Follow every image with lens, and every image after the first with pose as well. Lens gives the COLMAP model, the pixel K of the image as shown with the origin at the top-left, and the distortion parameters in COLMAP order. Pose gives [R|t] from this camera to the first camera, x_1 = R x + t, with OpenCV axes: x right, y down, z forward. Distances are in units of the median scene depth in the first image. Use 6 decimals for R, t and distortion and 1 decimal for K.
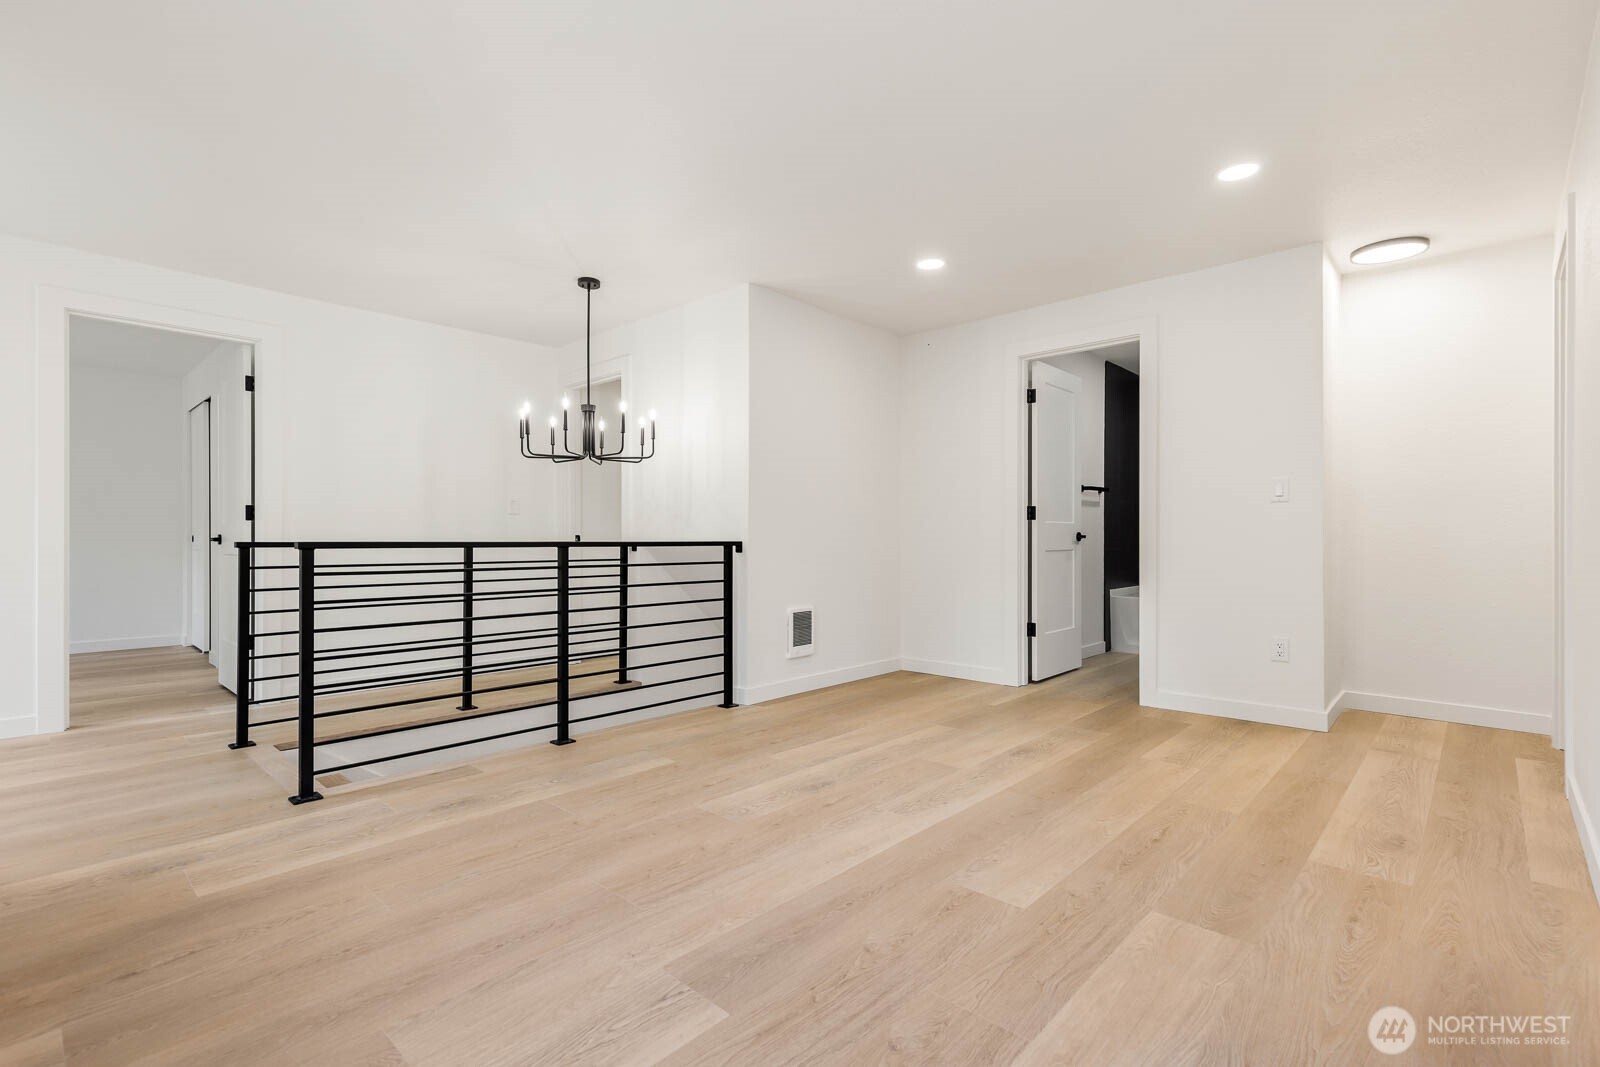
lens RADIAL K [[740.5, 0, 808.4], [0, 740.5, 536.5], [0, 0, 1]] dist [0.005969, 0.000207]
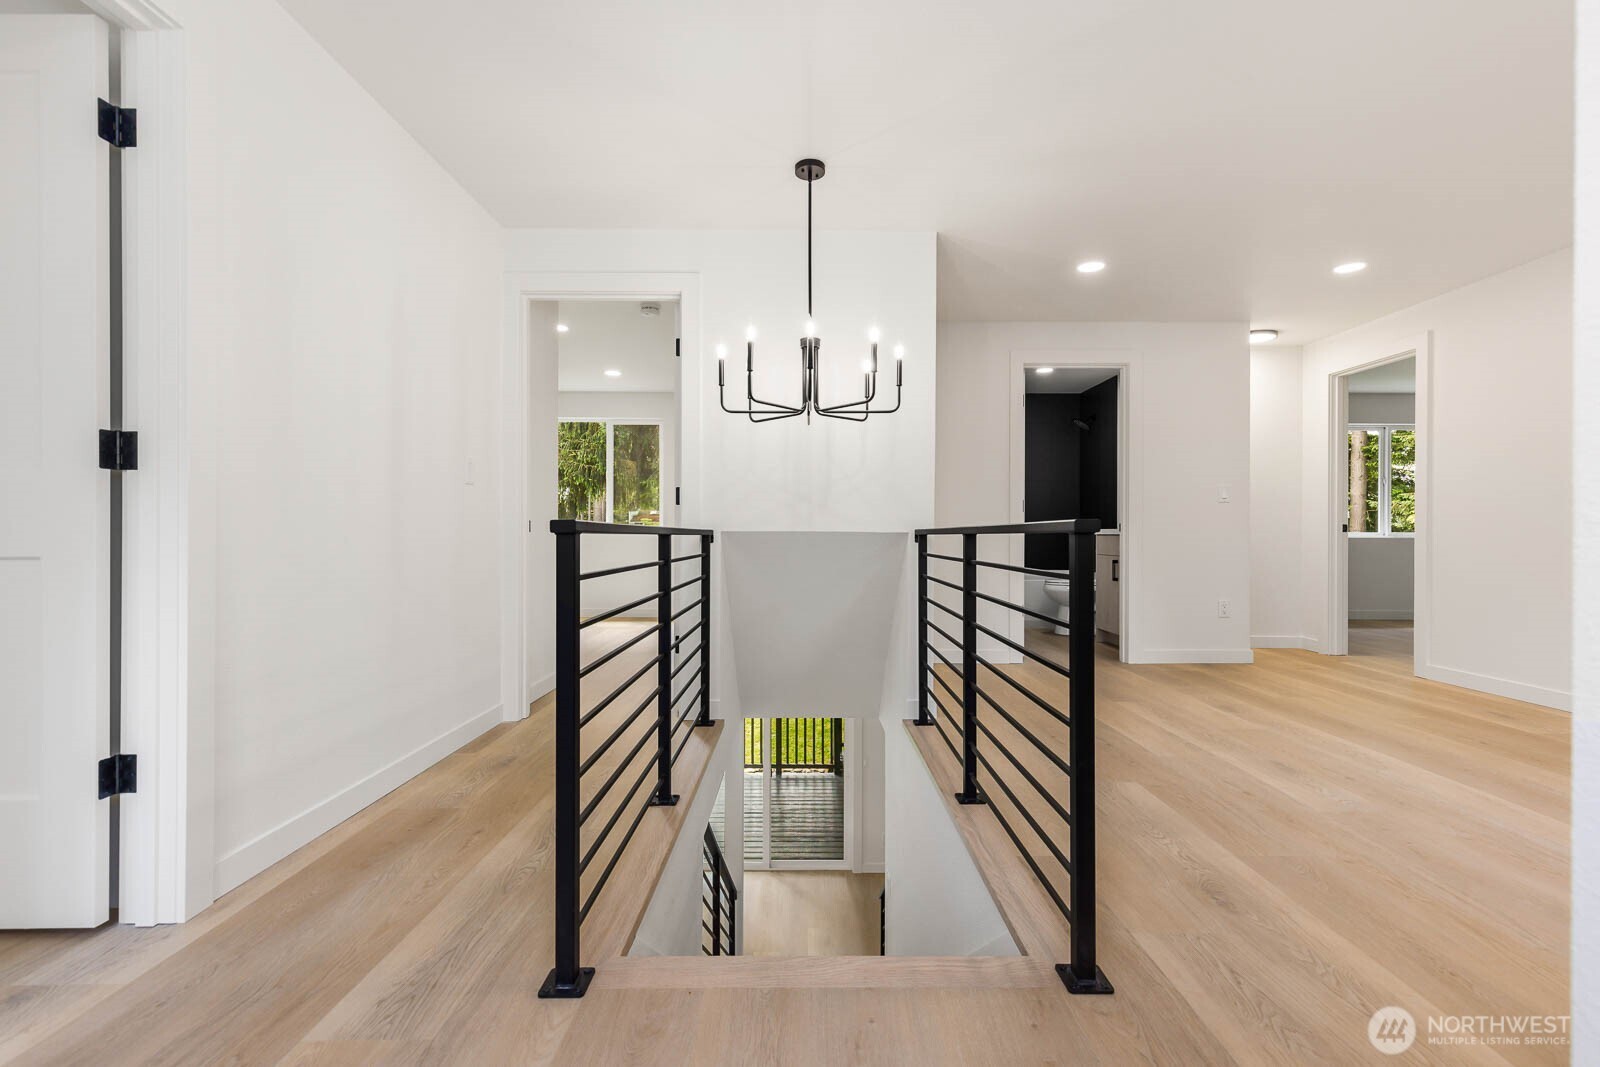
lens RADIAL K [[731.4, 0, 807.7], [0, 731.4, 537.4], [0, 0, 1]] dist [0.007076, 0.000111]
pose [[0.737651, -0.001811, 0.675180, -0.969921], [-0.000134, 0.999996, 0.002829, 0.016683], [-0.675182, -0.002178, 0.737648, 0.593168]]
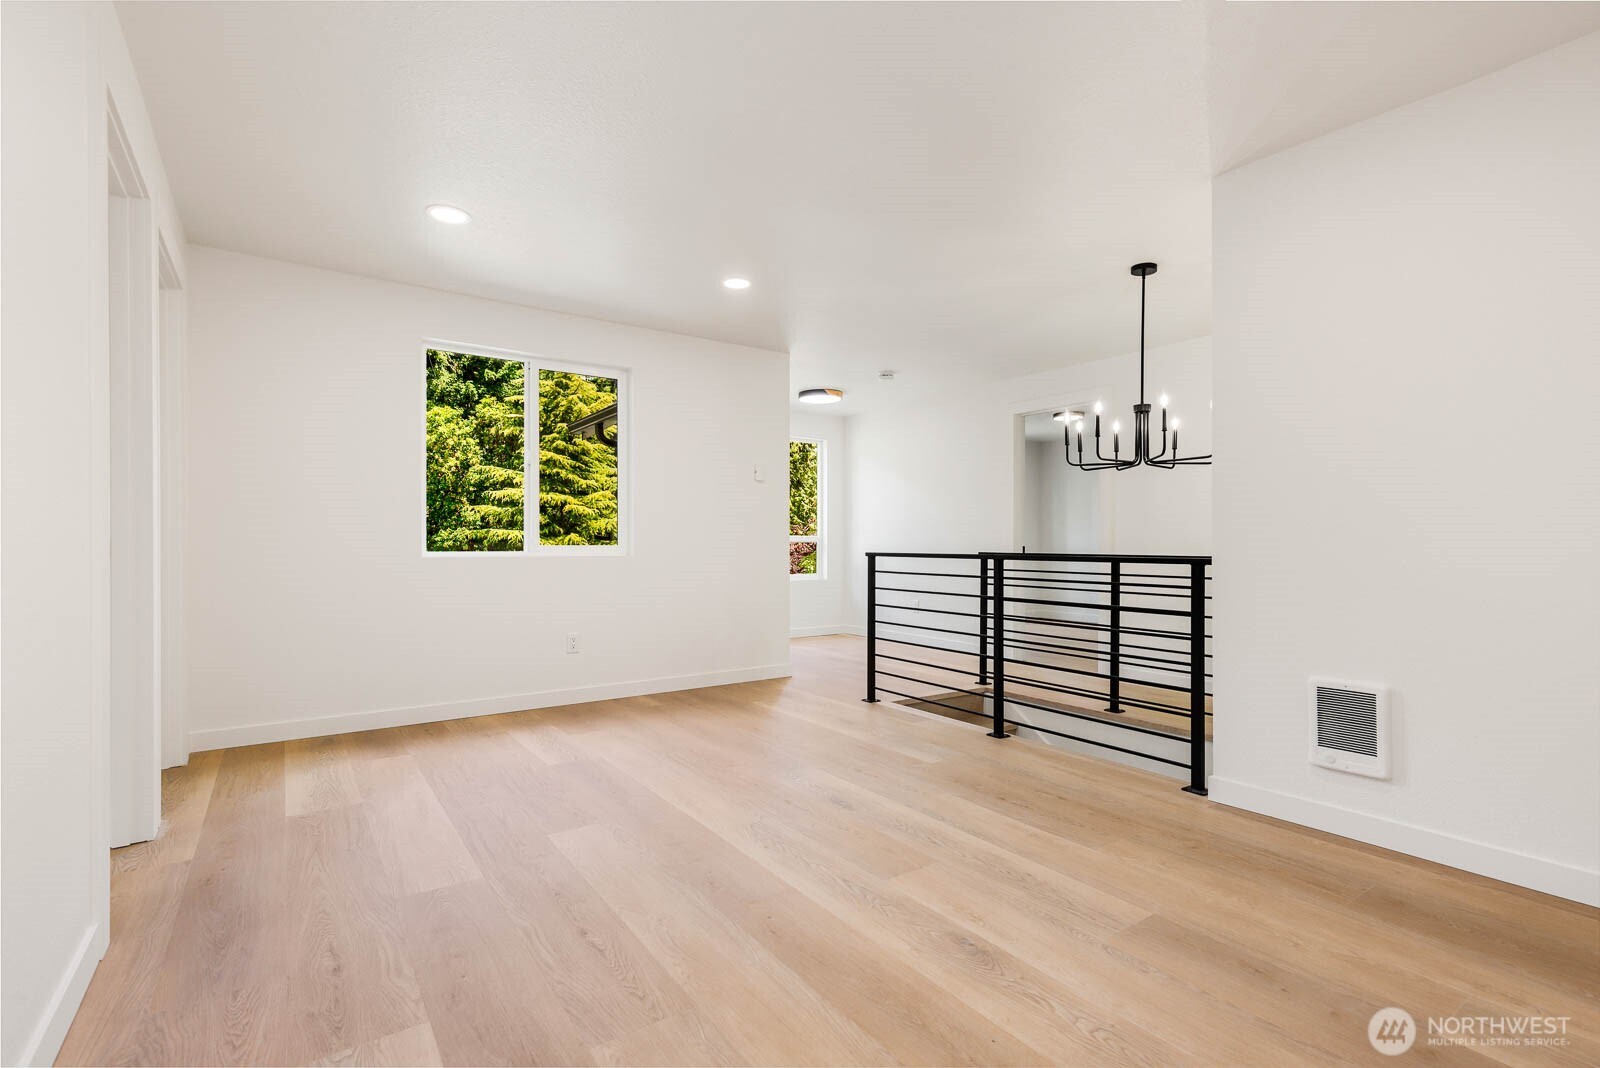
lens RADIAL K [[755.1, 0, 799.9], [0, 755.1, 519.9], [0, 0, 1]] dist [0.001939, 0.000015]
pose [[-0.226206, -0.034431, -0.973471, 0.860764], [-0.003765, 0.999399, -0.034473, -0.004078], [0.974072, -0.004133, -0.226199, 0.995821]]
